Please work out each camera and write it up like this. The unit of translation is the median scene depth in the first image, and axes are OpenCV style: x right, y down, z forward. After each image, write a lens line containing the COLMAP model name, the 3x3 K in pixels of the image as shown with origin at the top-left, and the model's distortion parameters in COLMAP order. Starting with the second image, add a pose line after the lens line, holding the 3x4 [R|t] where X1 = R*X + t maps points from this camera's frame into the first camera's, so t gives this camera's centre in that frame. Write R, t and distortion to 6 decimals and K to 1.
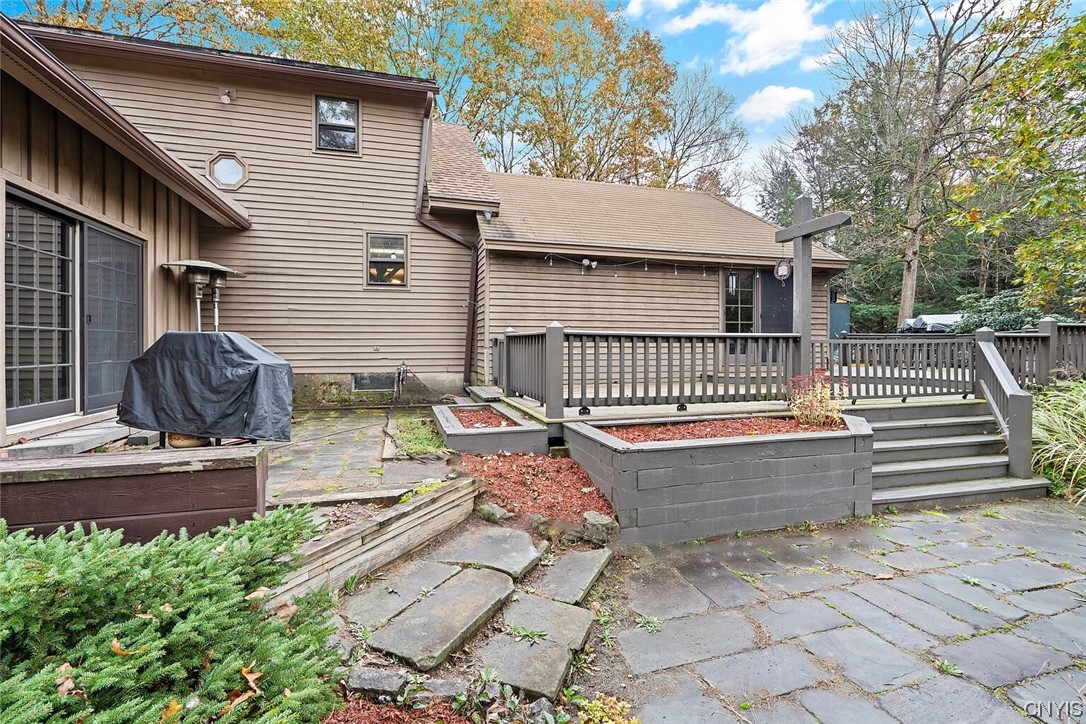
lens RADIAL K [[492.6, 0, 543.0], [0, 492.6, 362.0], [0, 0, 1]] dist [0.000231, 0.000902]
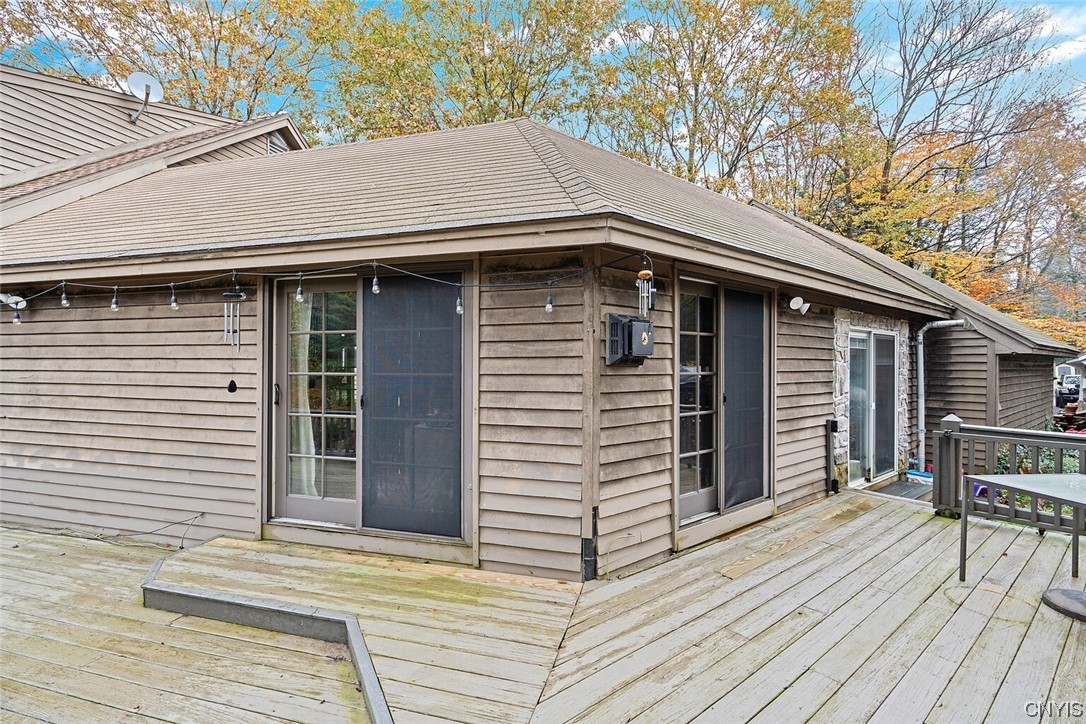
lens RADIAL K [[492.6, 0, 543.0], [0, 492.6, 362.0], [0, 0, 1]] dist [0.000231, 0.000902]
pose [[0.842939, 0.003653, -0.537996, 0.807076], [-0.014156, 0.999781, -0.015392, -0.127622], [0.537822, 0.020591, 0.842807, 0.817516]]
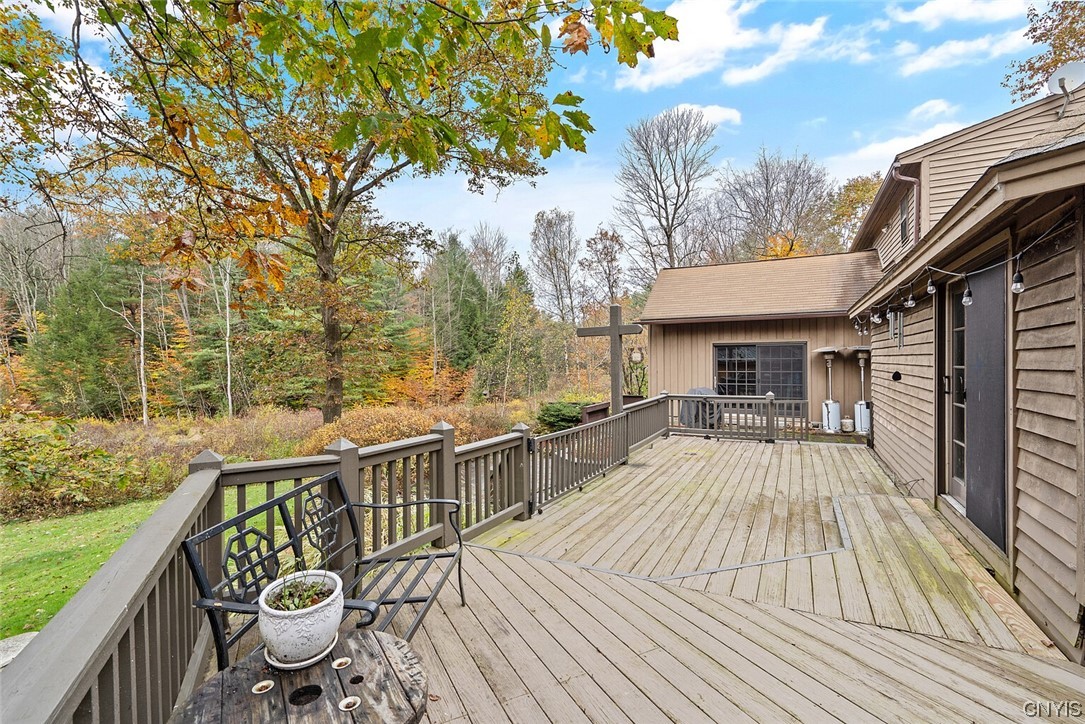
lens RADIAL K [[492.2, 0, 542.5], [0, 492.2, 362.0], [0, 0, 1]] dist [0.000231, 0.000902]
pose [[-0.687210, 0.010193, -0.726387, 1.010401], [-0.003265, 0.999848, 0.017119, -0.132889], [0.726451, 0.014136, -0.687073, 1.106605]]
